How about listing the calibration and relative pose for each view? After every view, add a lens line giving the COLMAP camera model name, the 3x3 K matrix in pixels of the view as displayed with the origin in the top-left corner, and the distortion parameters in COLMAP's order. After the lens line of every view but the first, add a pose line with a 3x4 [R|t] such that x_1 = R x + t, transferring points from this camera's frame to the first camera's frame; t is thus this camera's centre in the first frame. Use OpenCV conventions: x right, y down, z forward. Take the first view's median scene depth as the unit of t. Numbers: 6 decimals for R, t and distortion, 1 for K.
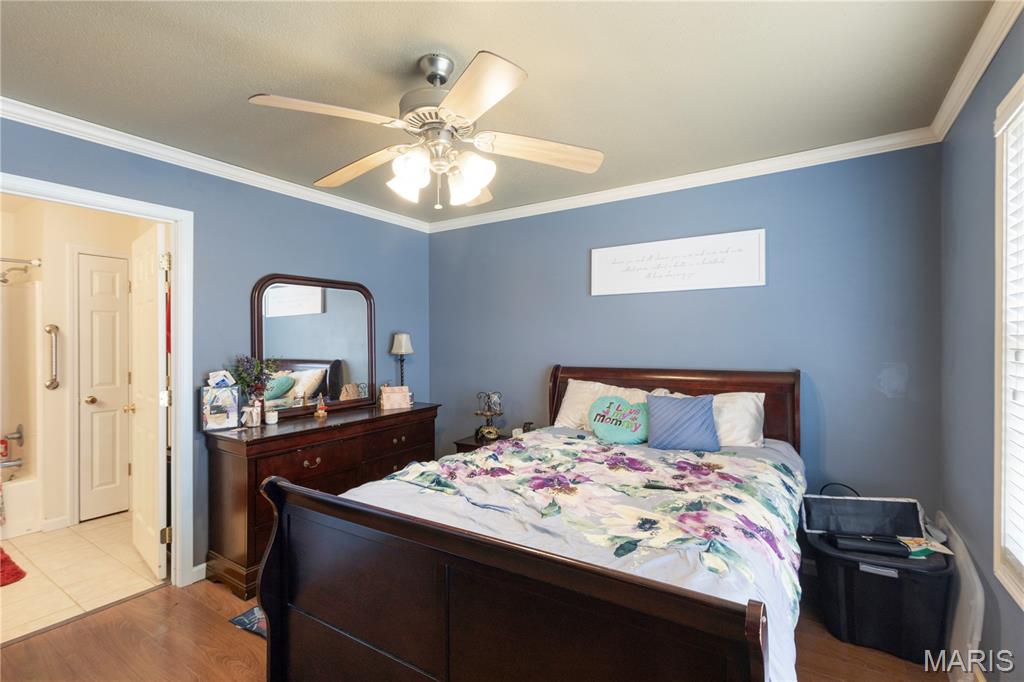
lens RADIAL K [[471.6, 0, 515.2], [0, 471.6, 337.8], [0, 0, 1]] dist [0.003091, 0.000368]
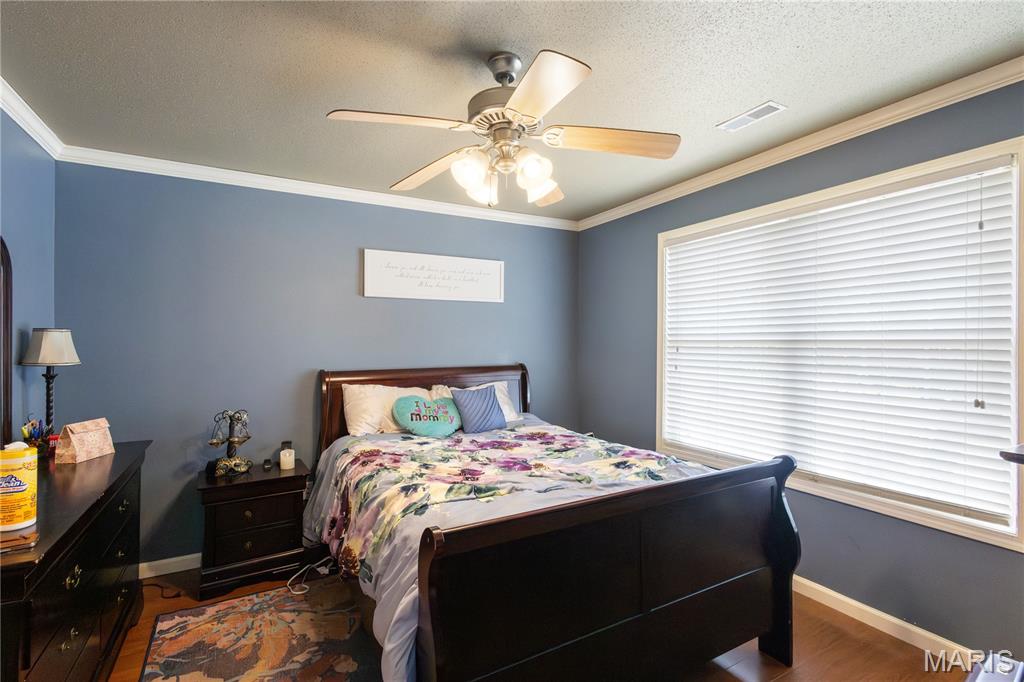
lens RADIAL K [[471.6, 0, 514.5], [0, 471.6, 345.7], [0, 0, 1]] dist [0.003091, 0.000368]
pose [[0.462337, -0.003271, 0.886698, -0.674148], [-0.011180, 0.999892, 0.009518, -0.000648], [-0.886634, -0.014314, 0.462250, 0.334677]]
